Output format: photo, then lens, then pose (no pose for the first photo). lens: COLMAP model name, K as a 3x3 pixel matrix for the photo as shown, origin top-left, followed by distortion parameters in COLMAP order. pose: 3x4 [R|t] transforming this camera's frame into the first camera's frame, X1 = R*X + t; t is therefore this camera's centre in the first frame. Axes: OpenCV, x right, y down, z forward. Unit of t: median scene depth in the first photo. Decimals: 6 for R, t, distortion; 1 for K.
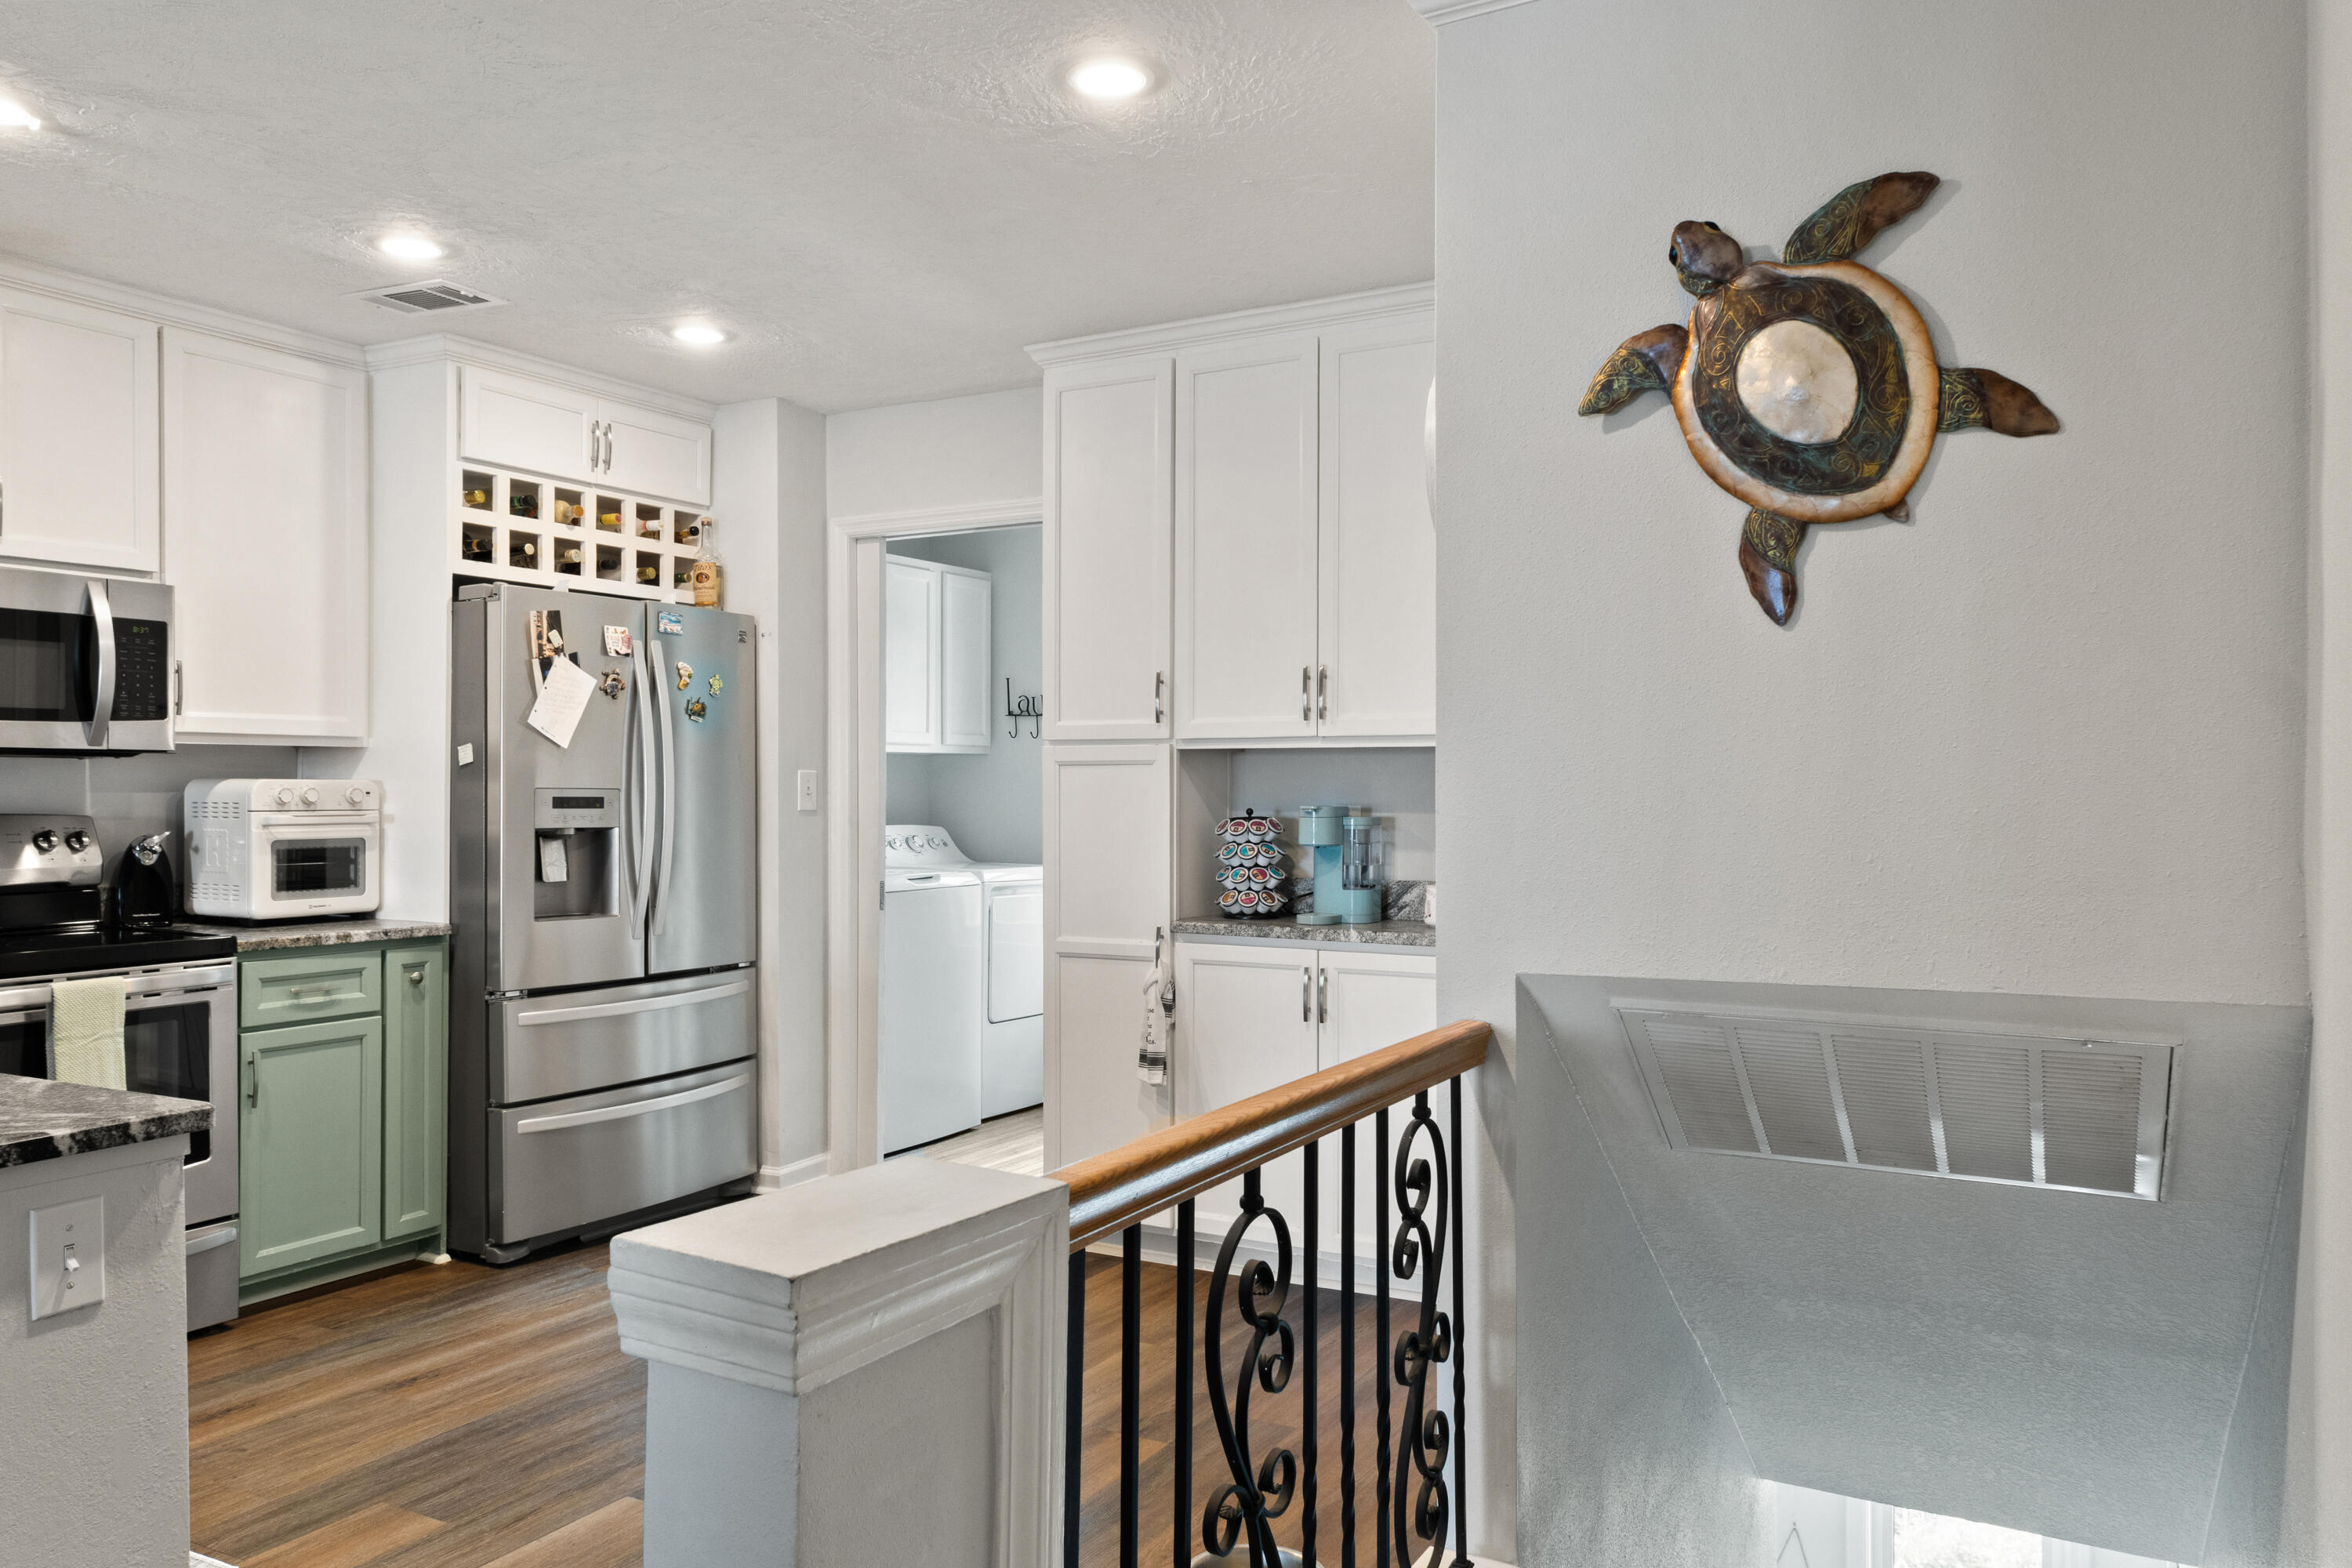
lens RADIAL K [[1670.8, 0, 1179.1], [0, 1670.8, 780.1], [0, 0, 1]] dist [0.008114, 0.005209]
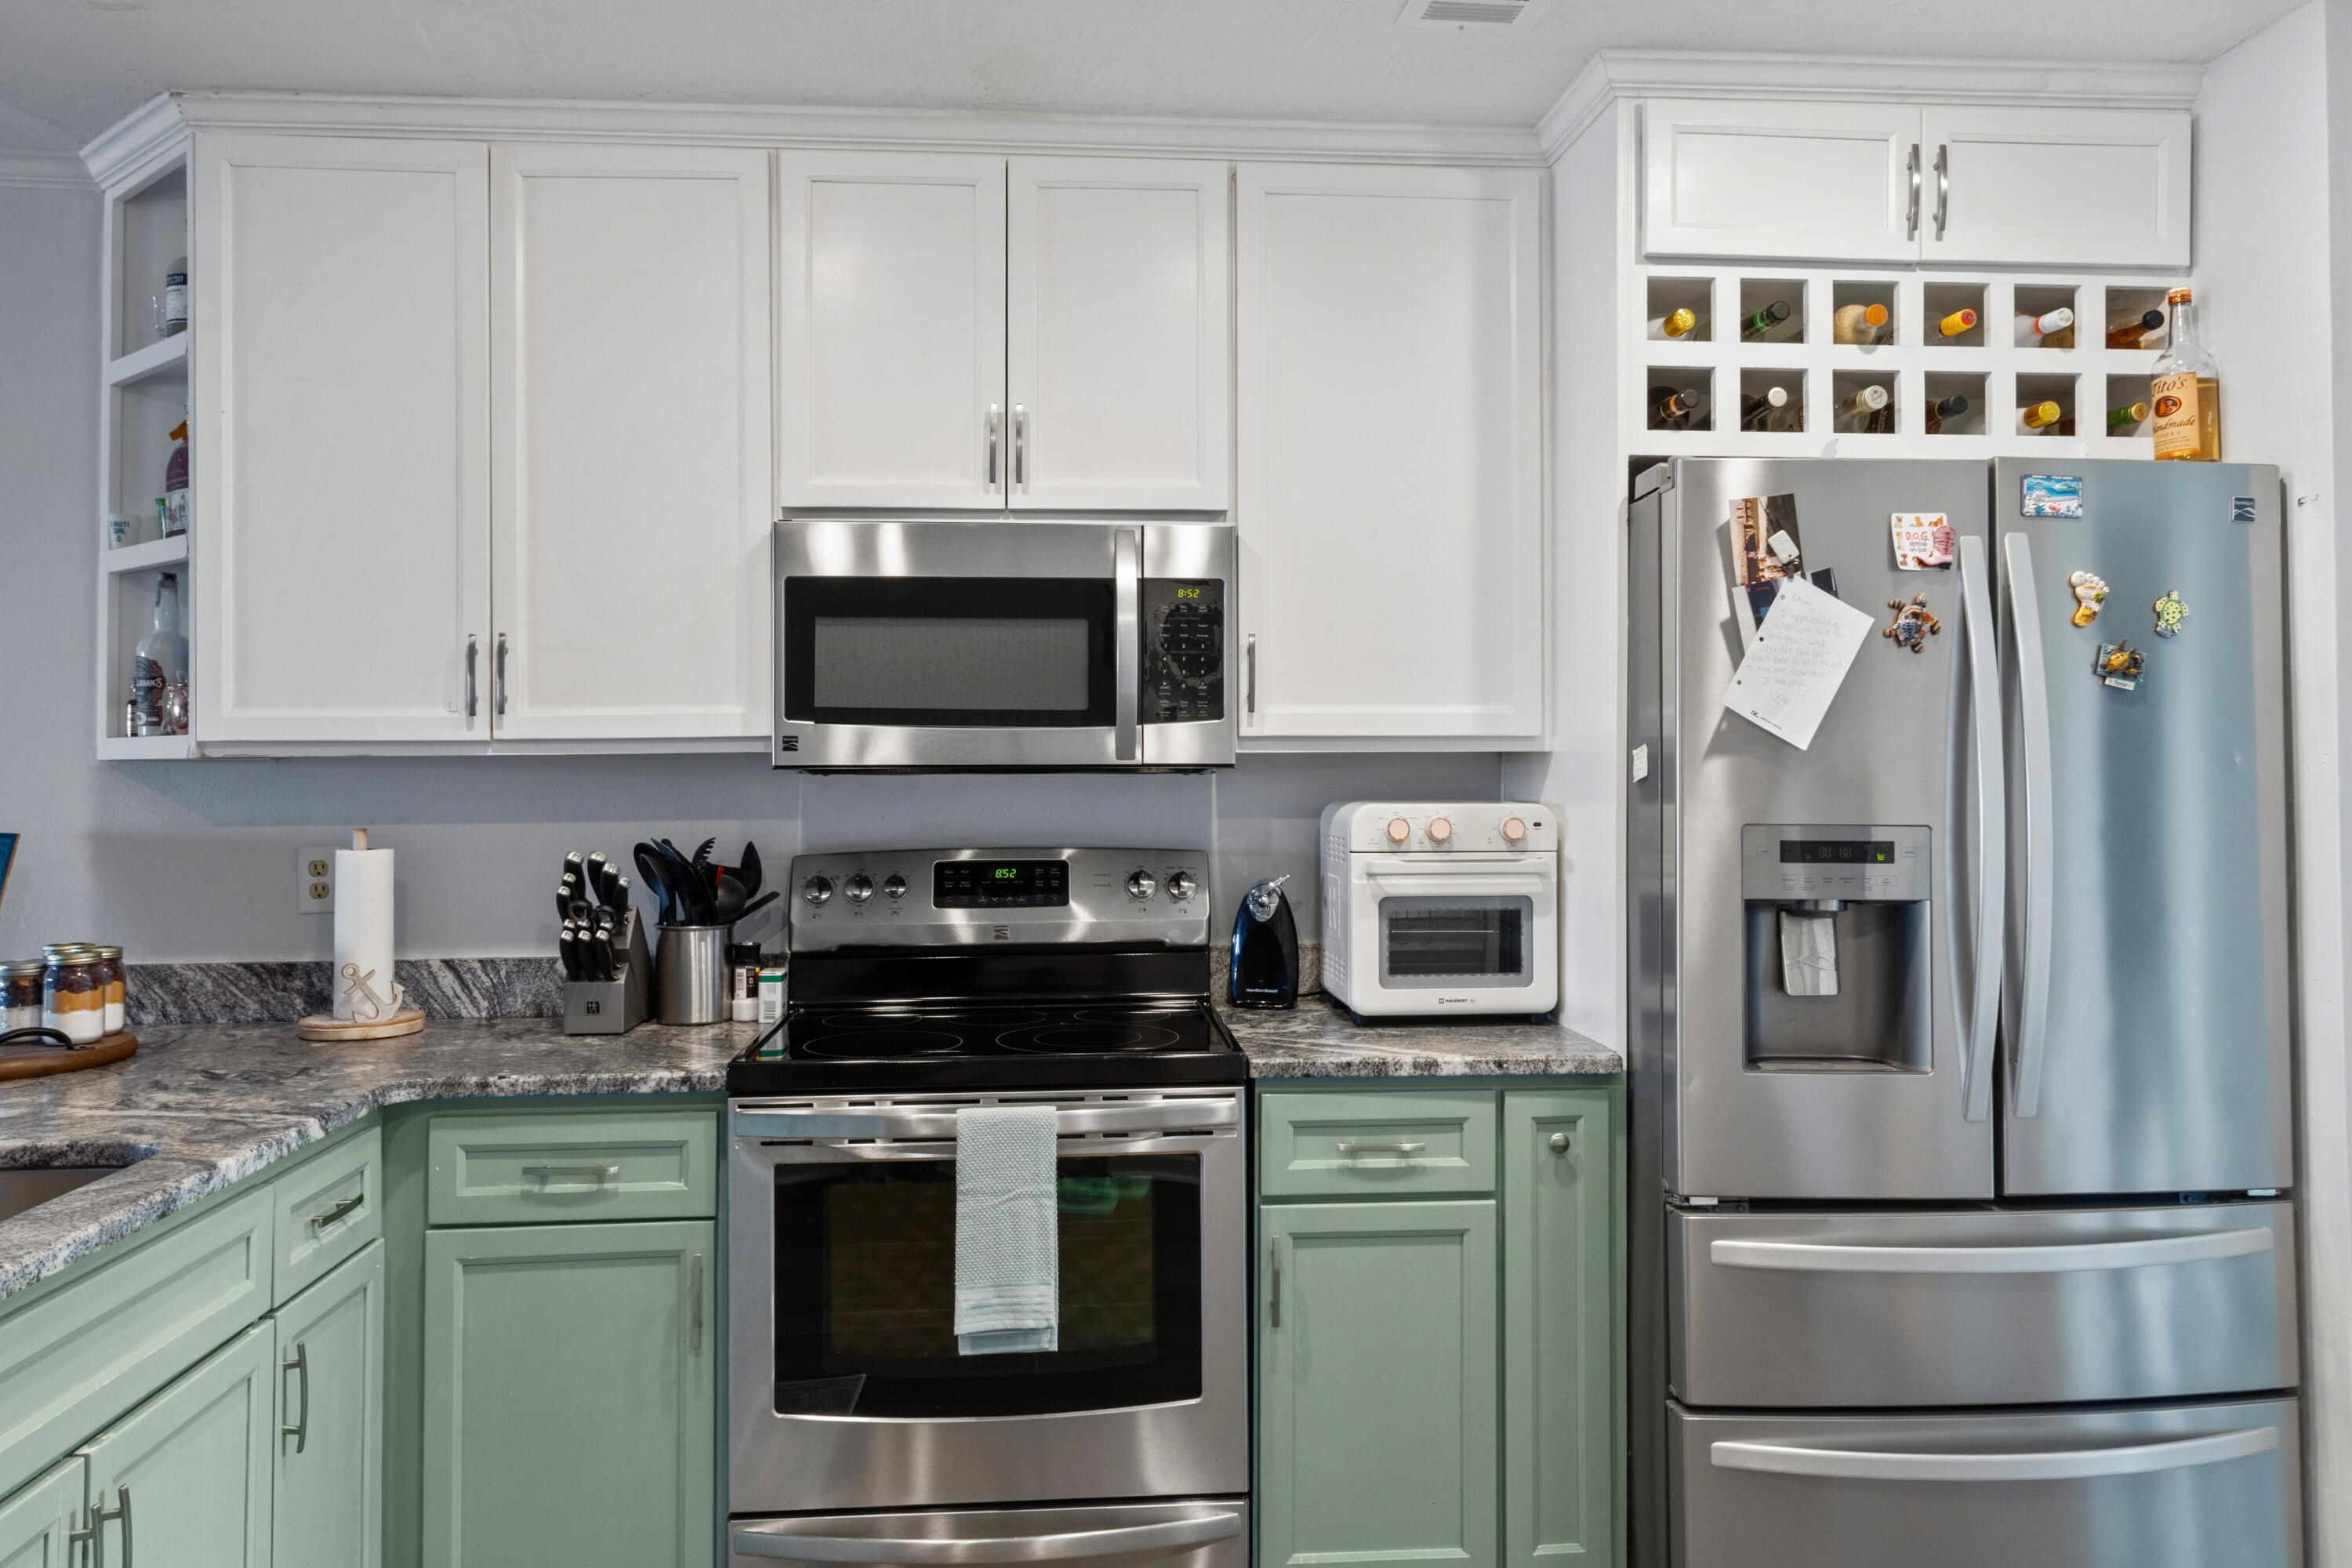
lens RADIAL K [[1664.0, 0, 1171.6], [0, 1664.0, 749.8], [0, 0, 1]] dist [0.019964, 0.003599]
pose [[0.567503, -0.014442, -0.823245, -0.046667], [0.004068, 0.999883, -0.014736, -0.012855], [0.823361, 0.005013, 0.567495, 0.560809]]
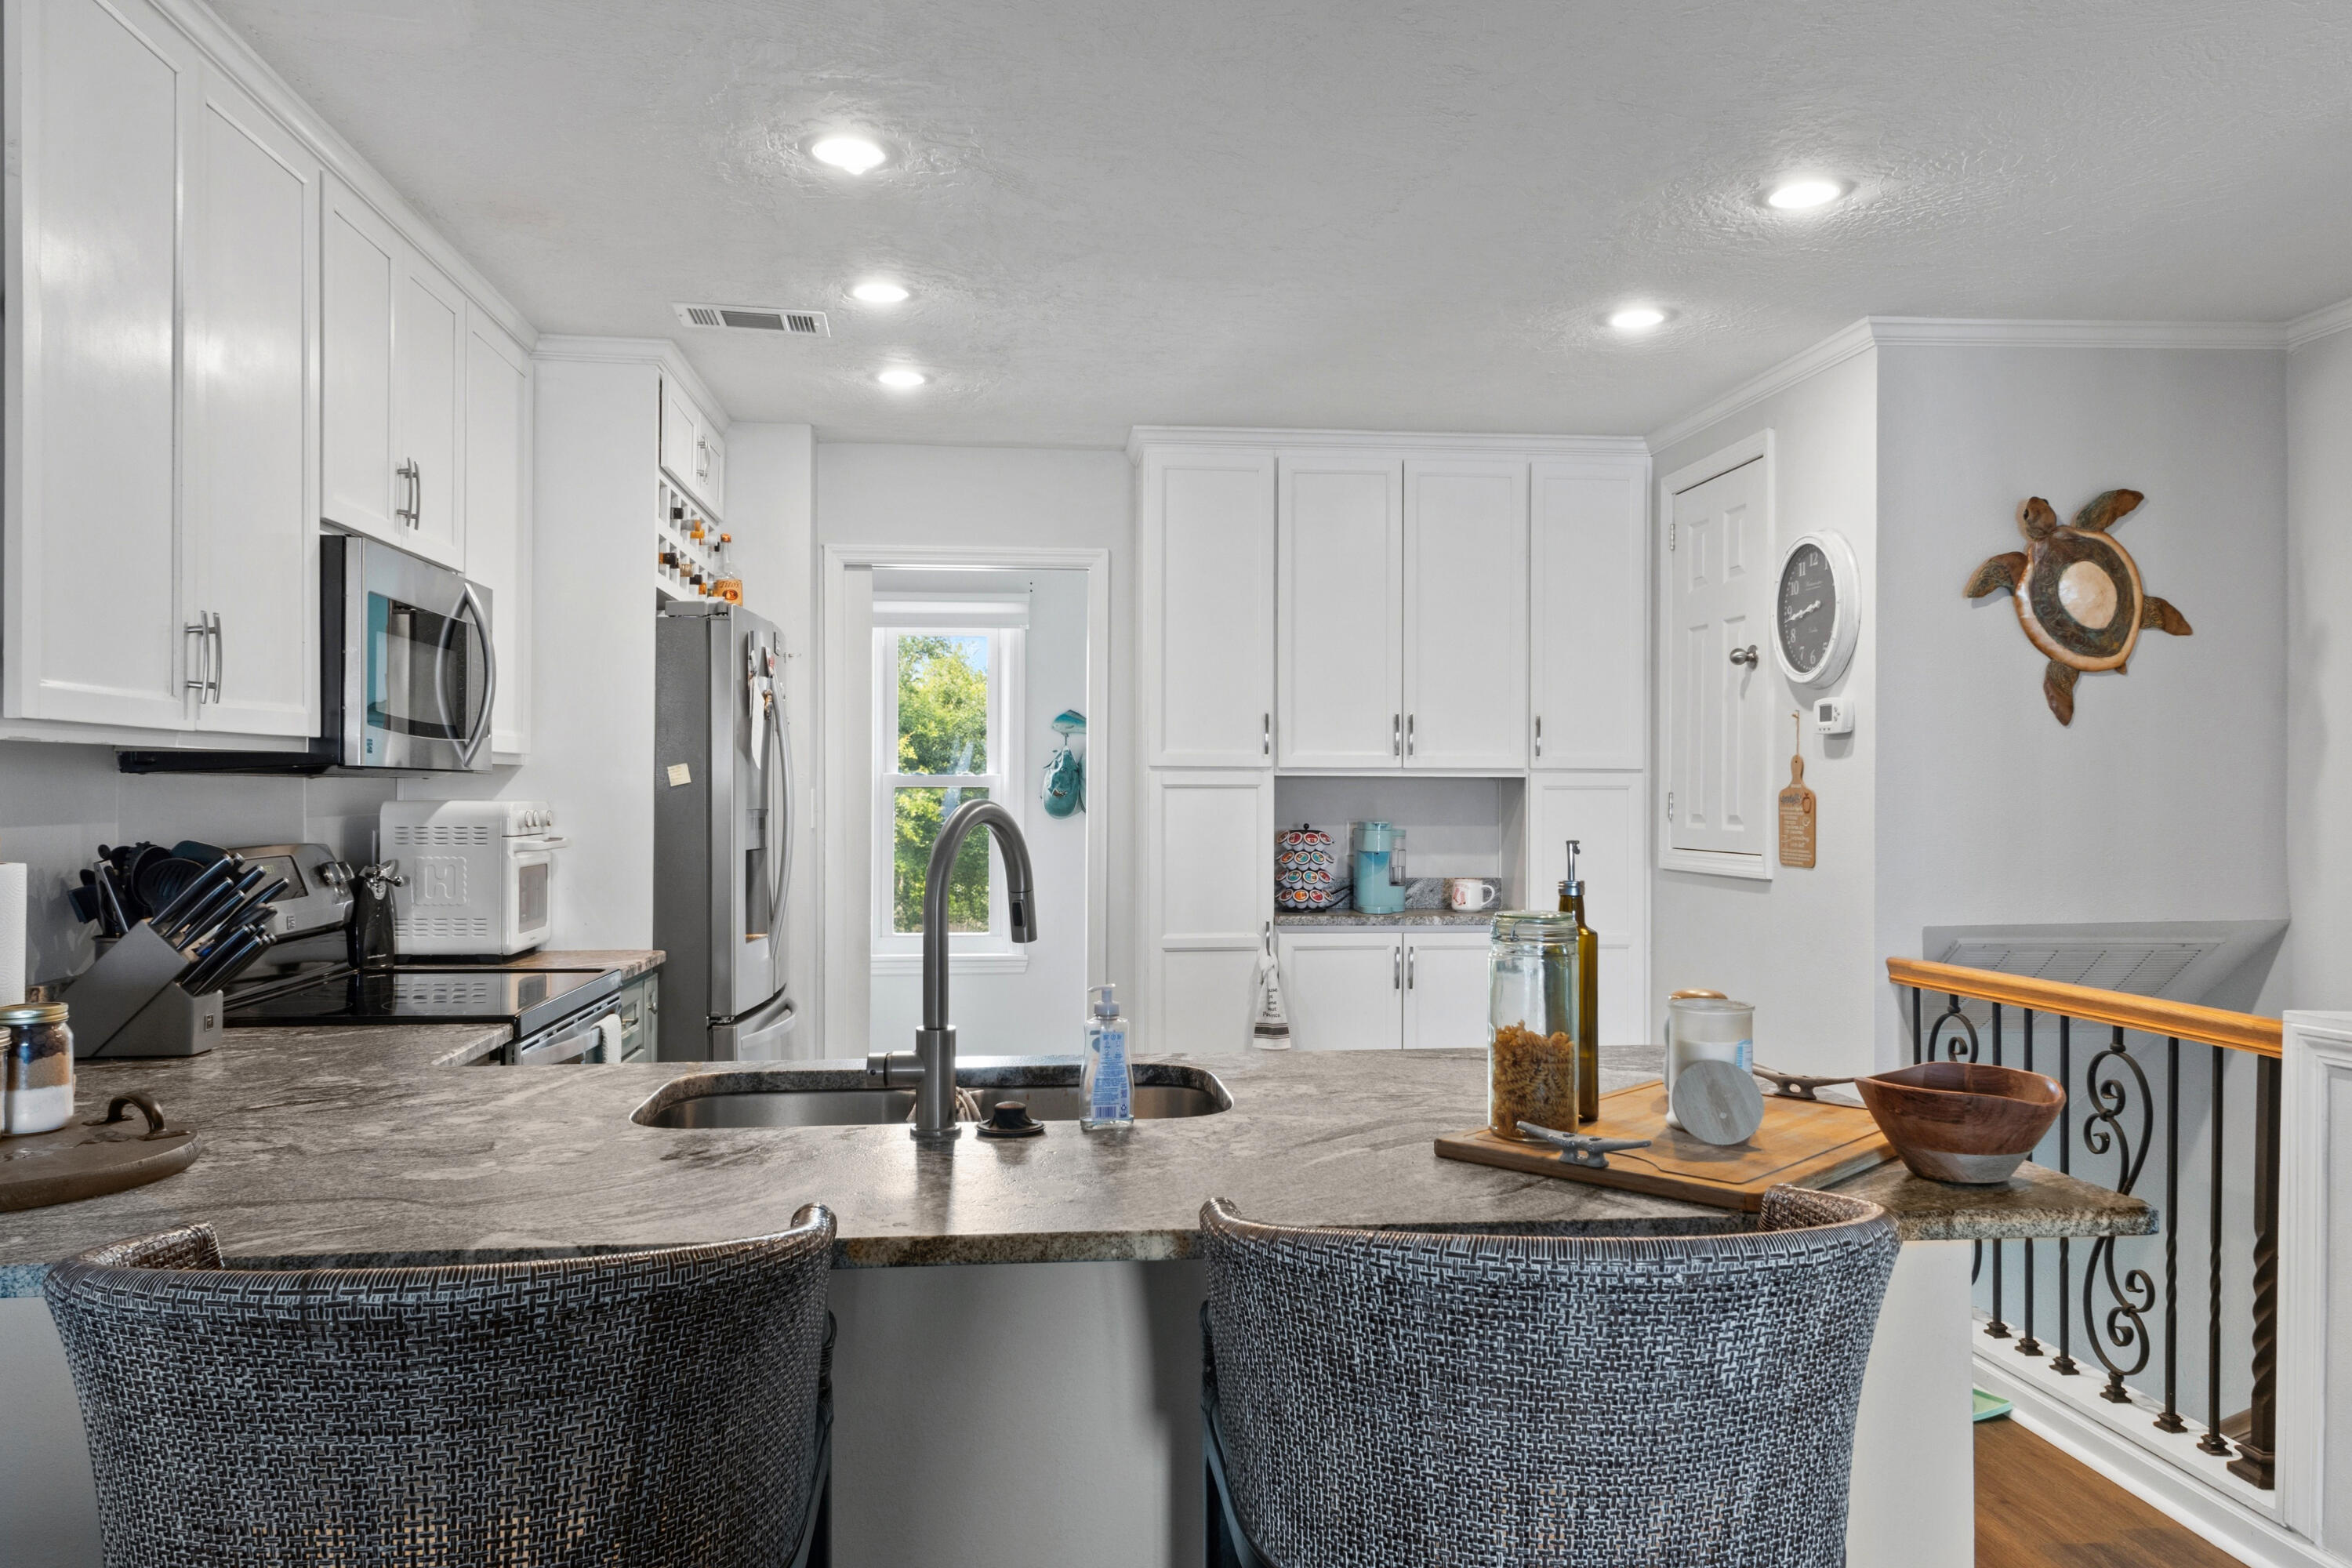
lens RADIAL K [[1670.8, 0, 1179.1], [0, 1670.8, 780.1], [0, 0, 1]] dist [0.008114, 0.005209]
pose [[0.806106, 0.006984, 0.591731, -0.791802], [-0.006950, 0.999973, -0.002335, -0.012101], [-0.591731, -0.002231, 0.806132, 0.055960]]
